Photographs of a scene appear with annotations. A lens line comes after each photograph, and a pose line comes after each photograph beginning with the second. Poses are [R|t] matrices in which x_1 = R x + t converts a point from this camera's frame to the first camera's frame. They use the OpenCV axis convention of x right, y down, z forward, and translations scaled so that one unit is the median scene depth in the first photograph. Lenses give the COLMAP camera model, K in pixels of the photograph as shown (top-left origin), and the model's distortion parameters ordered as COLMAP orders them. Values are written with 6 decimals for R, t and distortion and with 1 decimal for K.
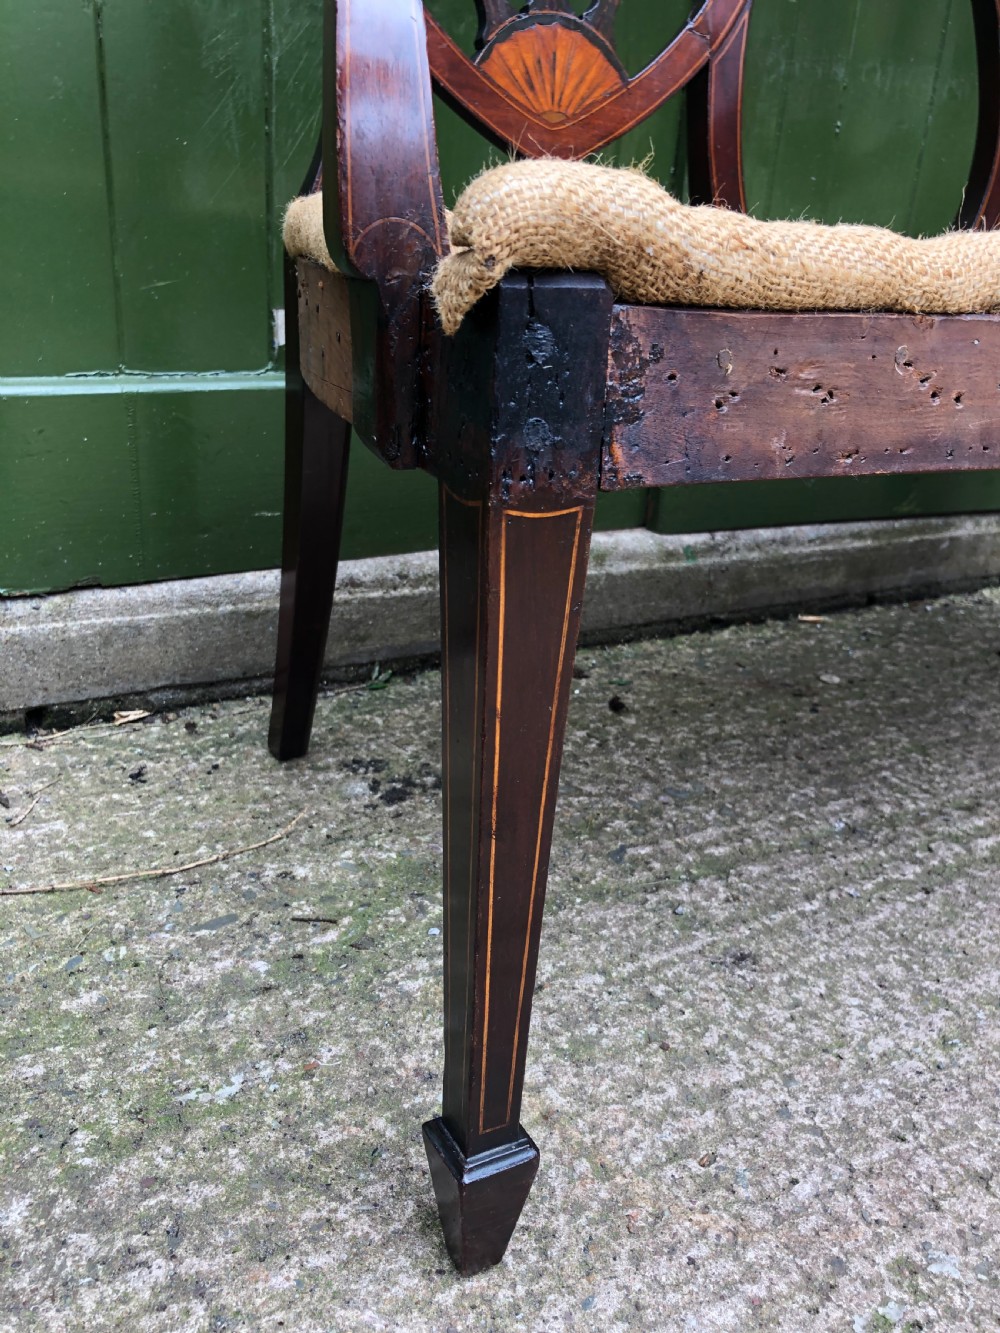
lens RADIAL K [[1103.3, 0, 499.7], [0, 1103.3, 663.6], [0, 0, 1]] dist [0.009504, -0.004840]
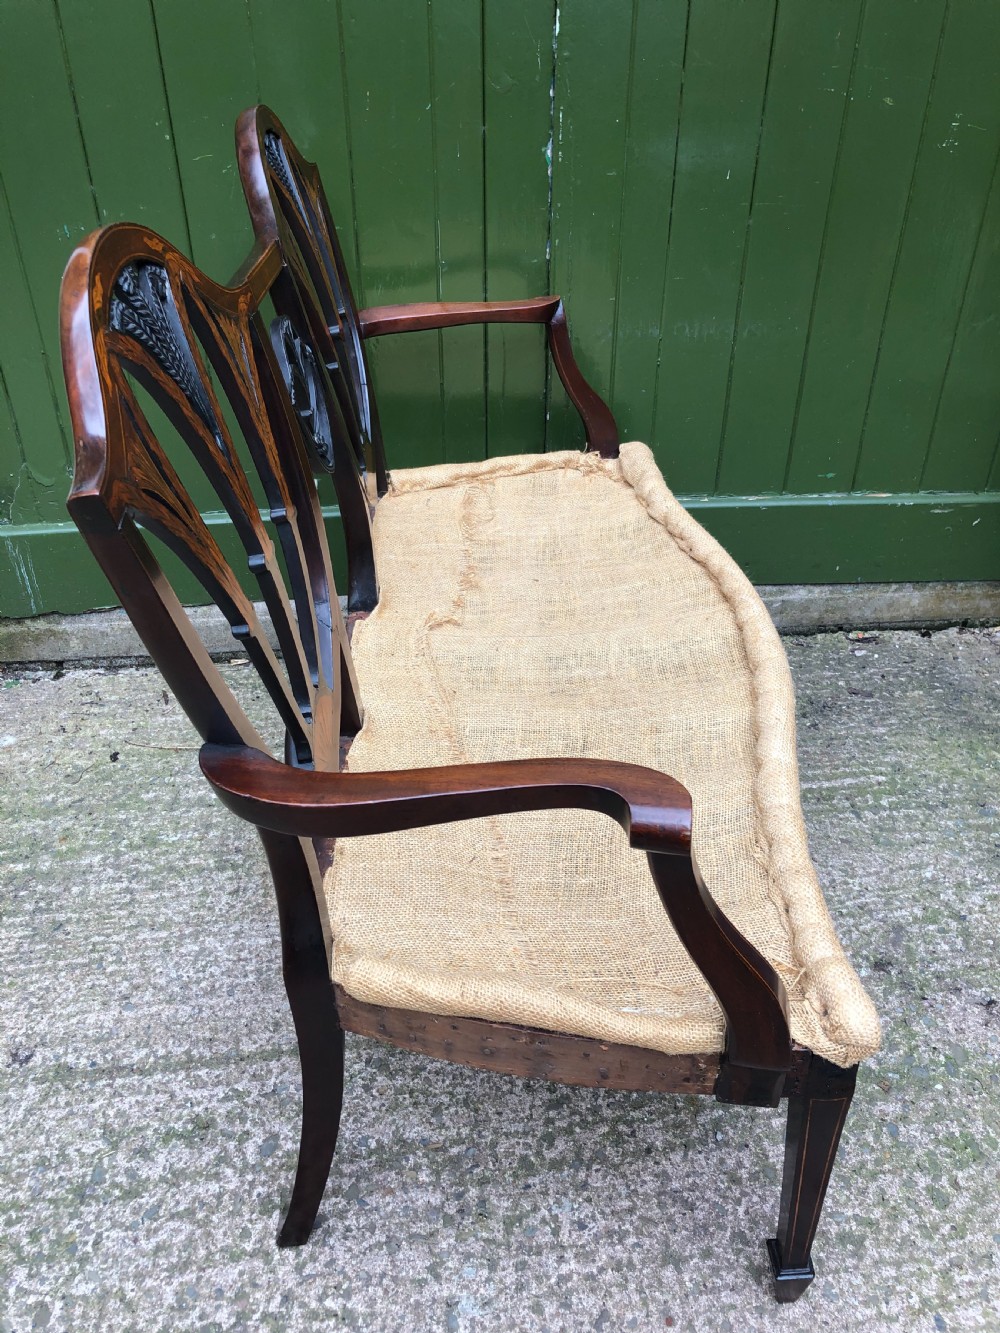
lens RADIAL K [[1091.1, 0, 495.4], [0, 1091.1, 661.4], [0, 0, 1]] dist [0.020742, 0.001064]
pose [[0.912342, 0.174362, -0.370445, 1.180190], [-0.097768, 0.971390, 0.216433, -0.602024], [0.397584, -0.161243, 0.903287, -0.925264]]
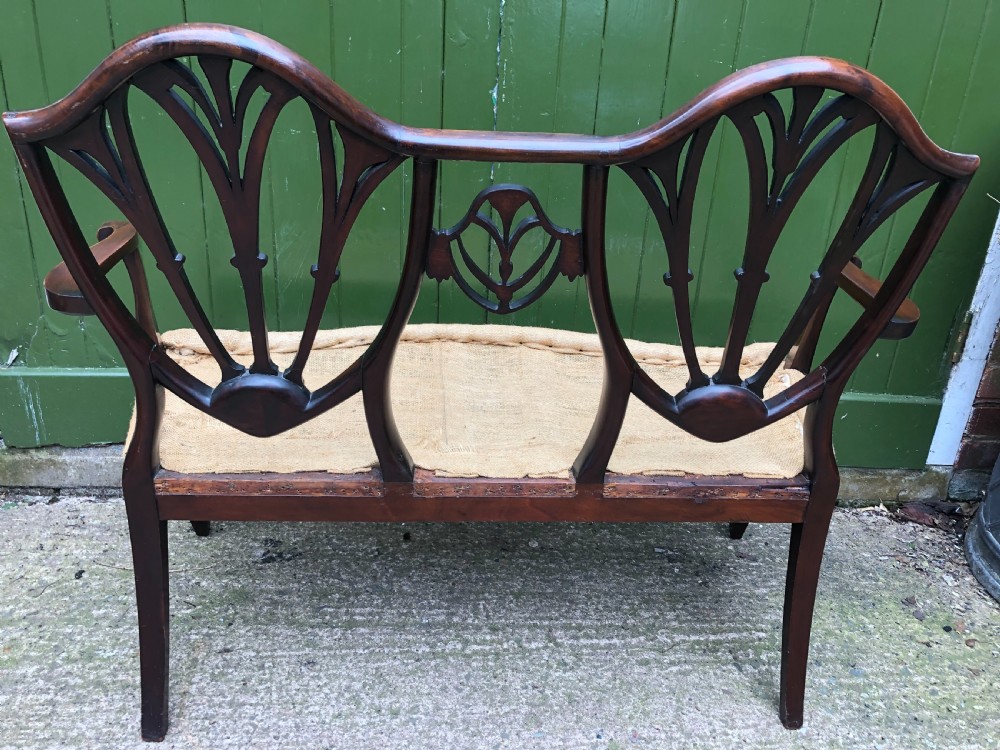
lens RADIAL K [[818.5, 0, 505.7], [0, 818.5, 376.9], [0, 0, 1]] dist [0.020742, 0.001064]
pose [[0.907173, 0.160020, -0.389140, 1.219290], [-0.159875, 0.986586, 0.032993, -0.504823], [0.389200, 0.032284, 0.920587, -0.579406]]
